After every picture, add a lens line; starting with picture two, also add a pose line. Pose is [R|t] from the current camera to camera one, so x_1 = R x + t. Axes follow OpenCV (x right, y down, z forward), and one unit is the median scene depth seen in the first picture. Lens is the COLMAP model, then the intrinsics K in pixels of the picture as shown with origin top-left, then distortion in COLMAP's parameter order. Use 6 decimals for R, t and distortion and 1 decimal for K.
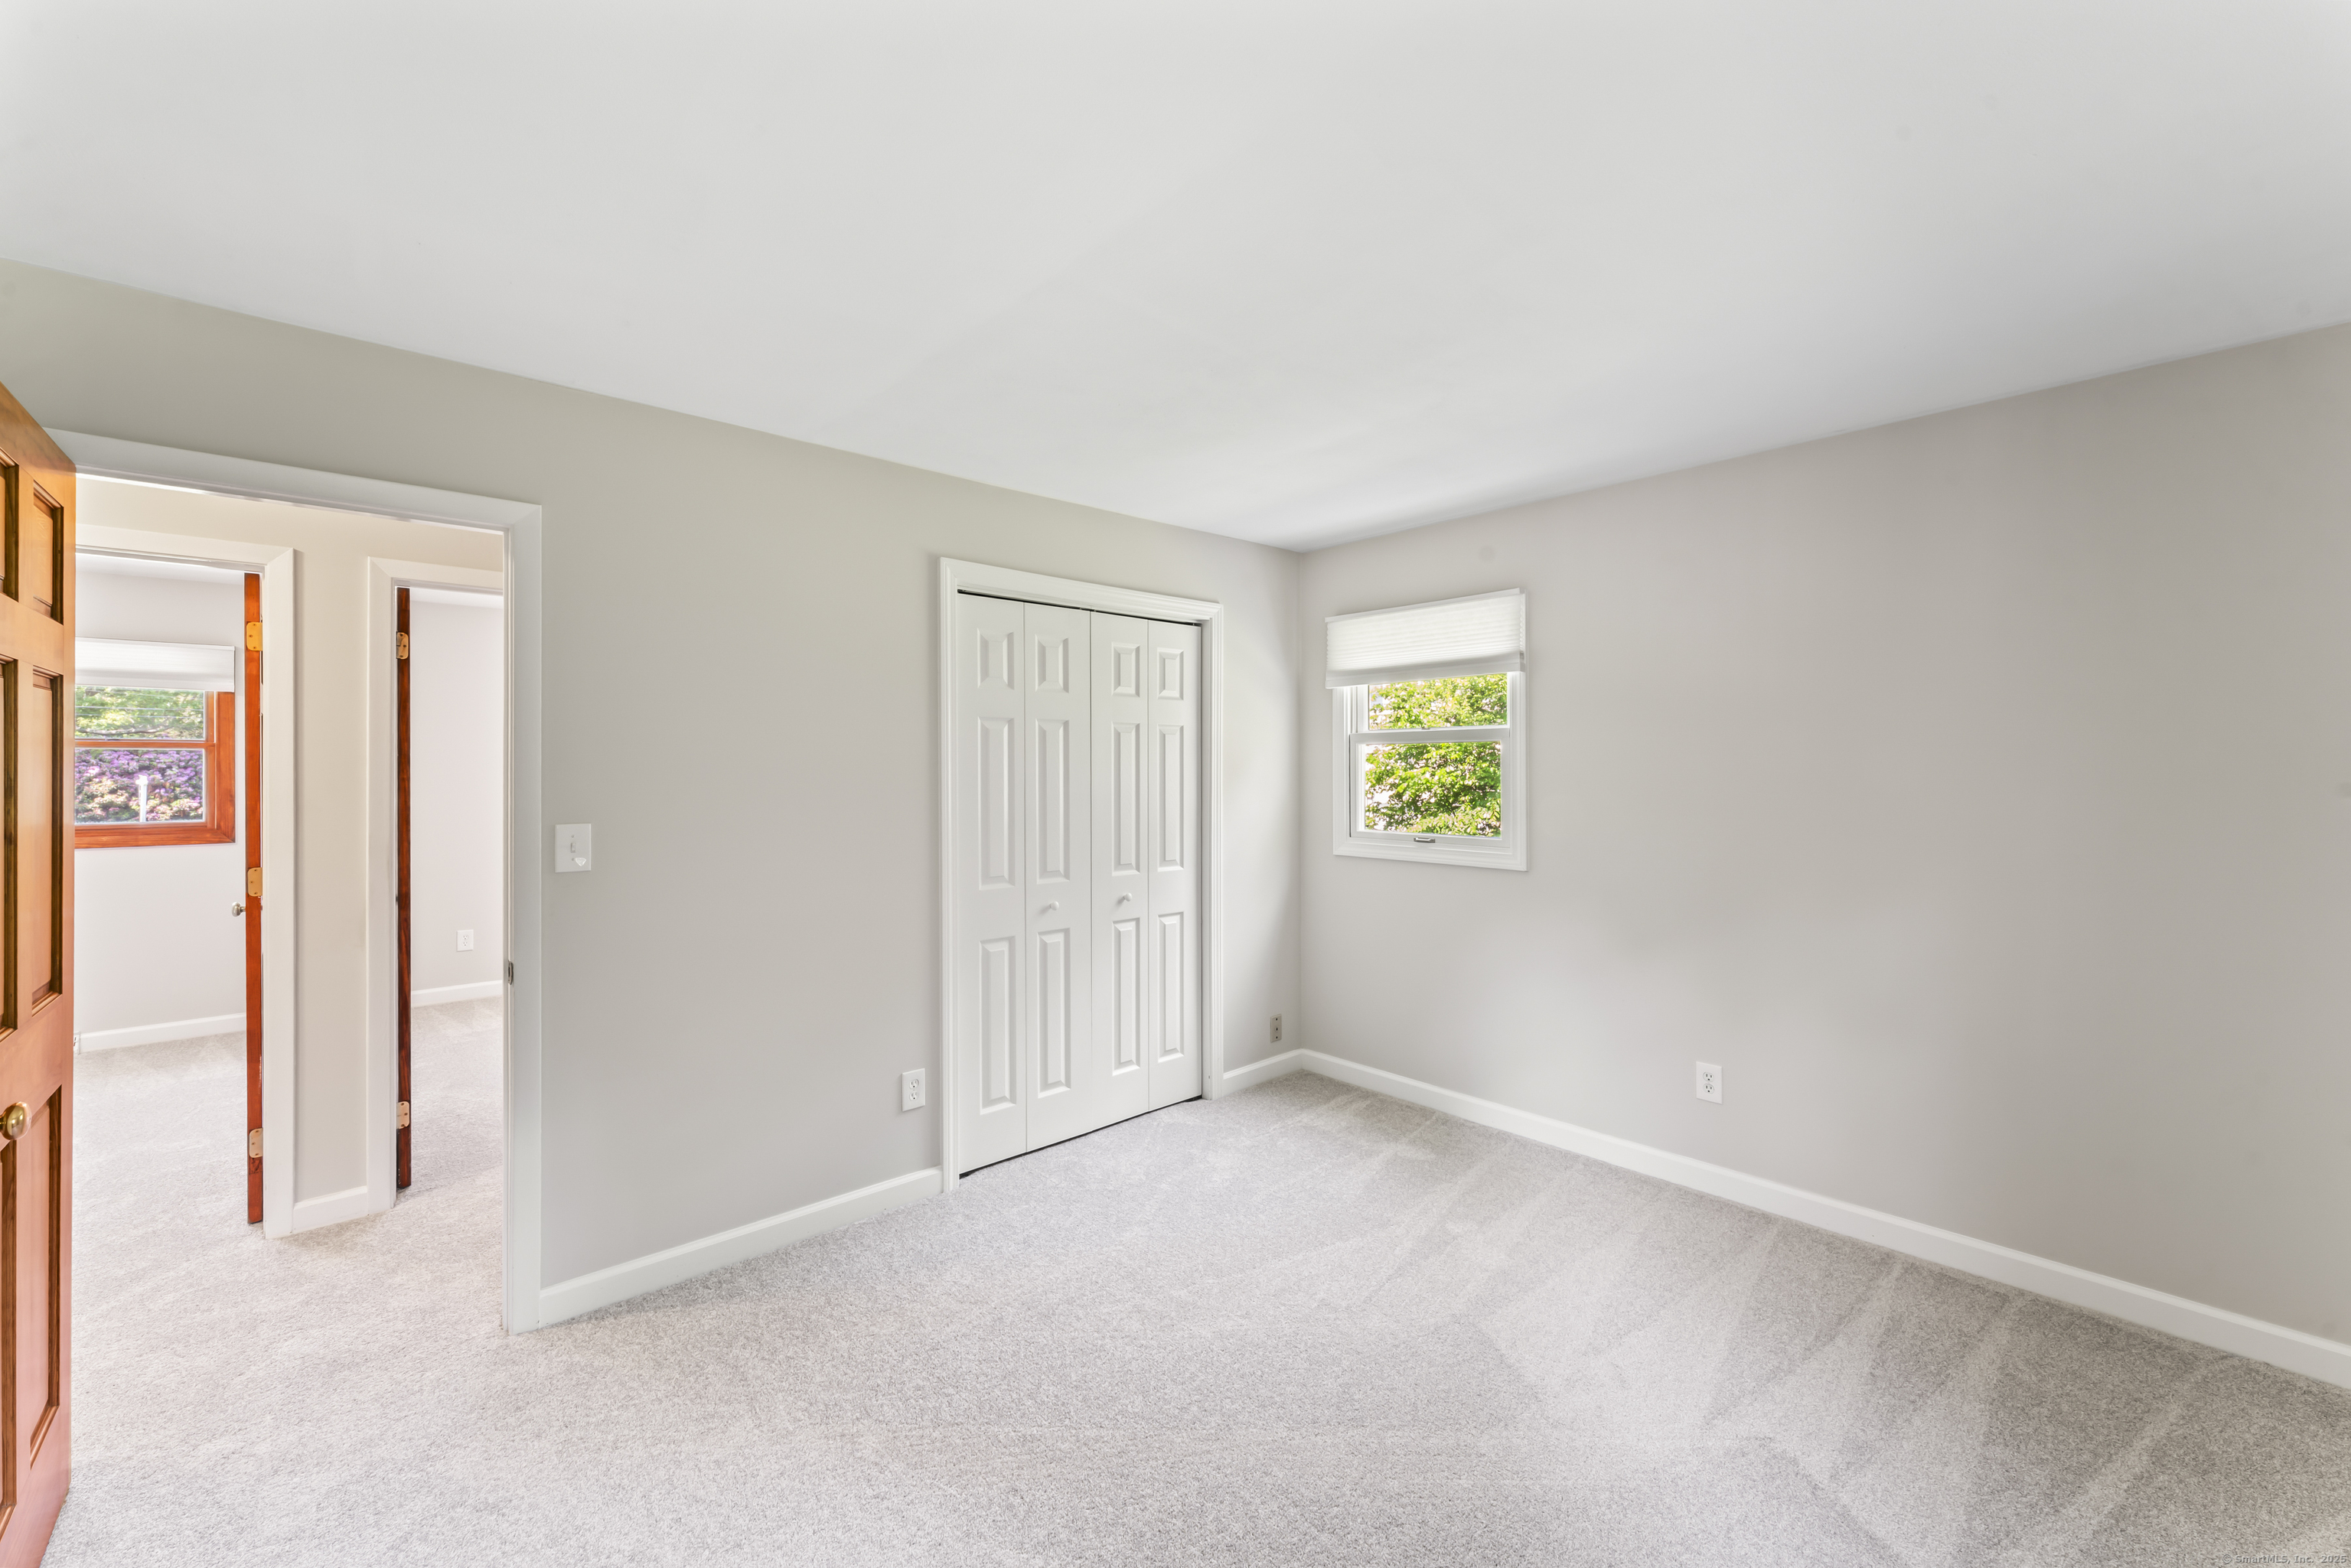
lens RADIAL K [[931.0, 0, 1166.1], [0, 931.0, 774.4], [0, 0, 1]] dist [-0.002323, -0.000334]
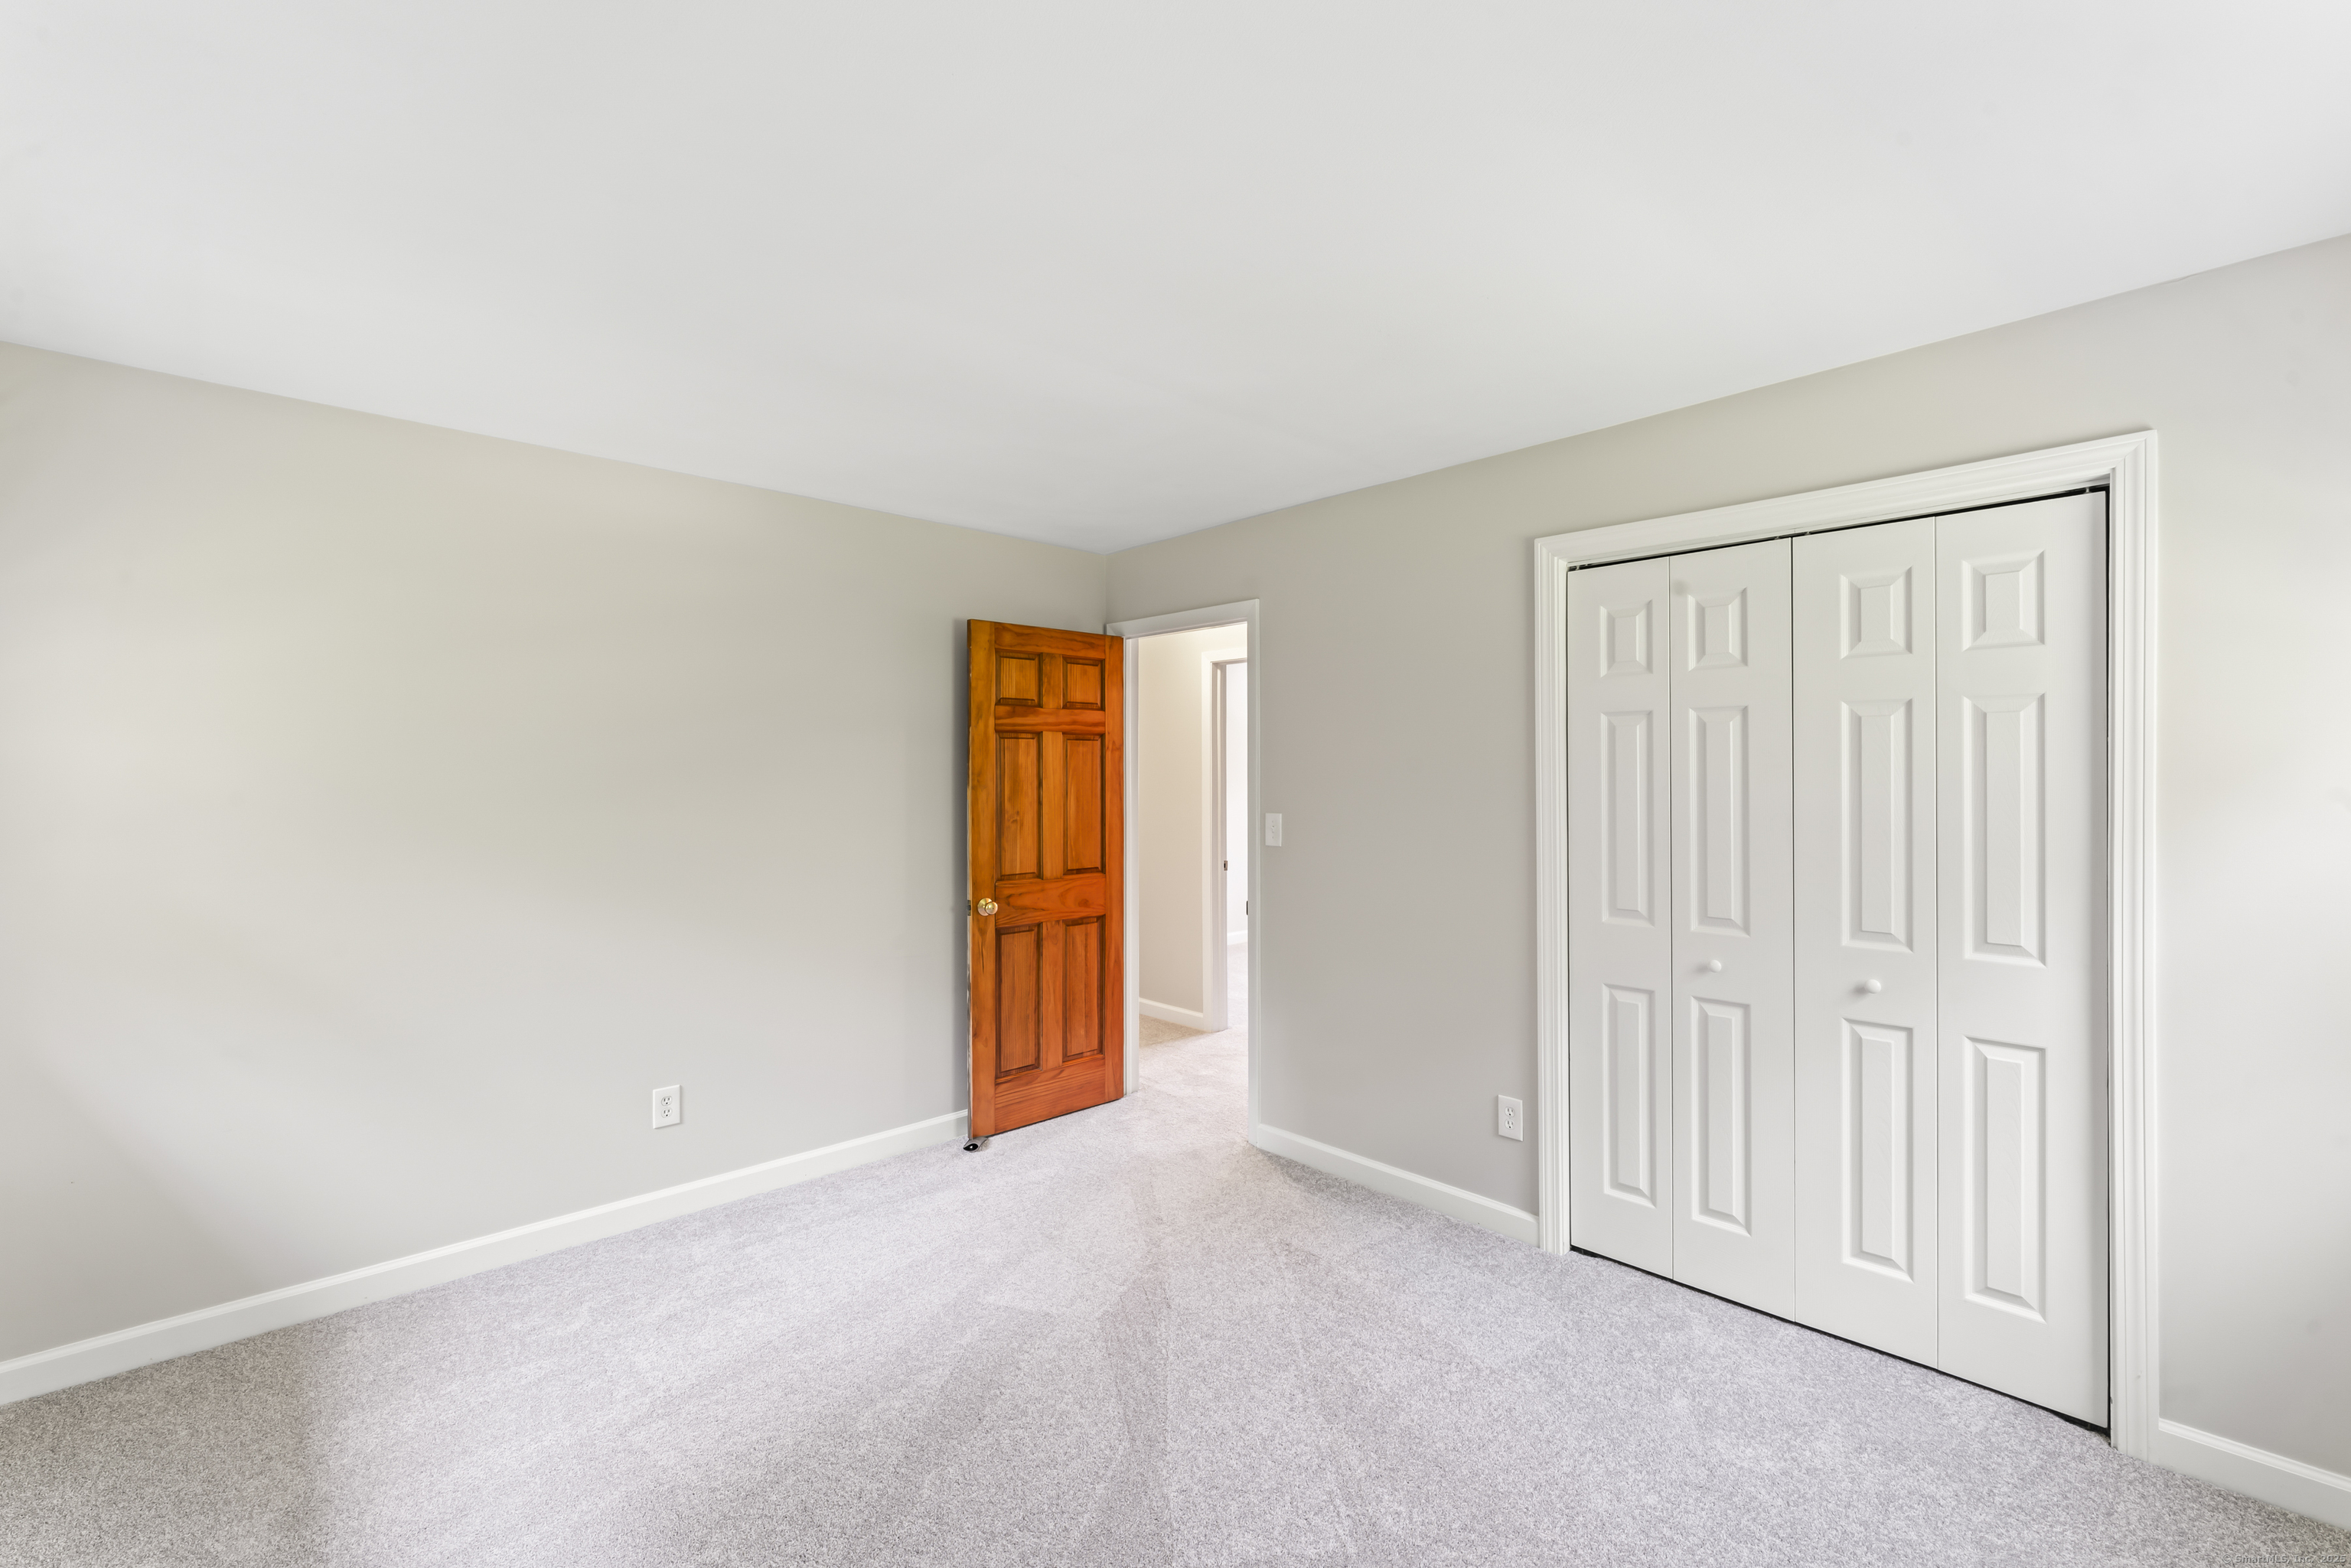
lens RADIAL K [[1003.8, 0, 1177.6], [0, 1003.8, 786.4], [0, 0, 1]] dist [-0.004688, 0.000539]
pose [[0.029254, 0.015031, -0.999459, 0.643662], [-0.004161, 0.999880, 0.014915, -0.007806], [0.999563, 0.003723, 0.029313, 0.563586]]
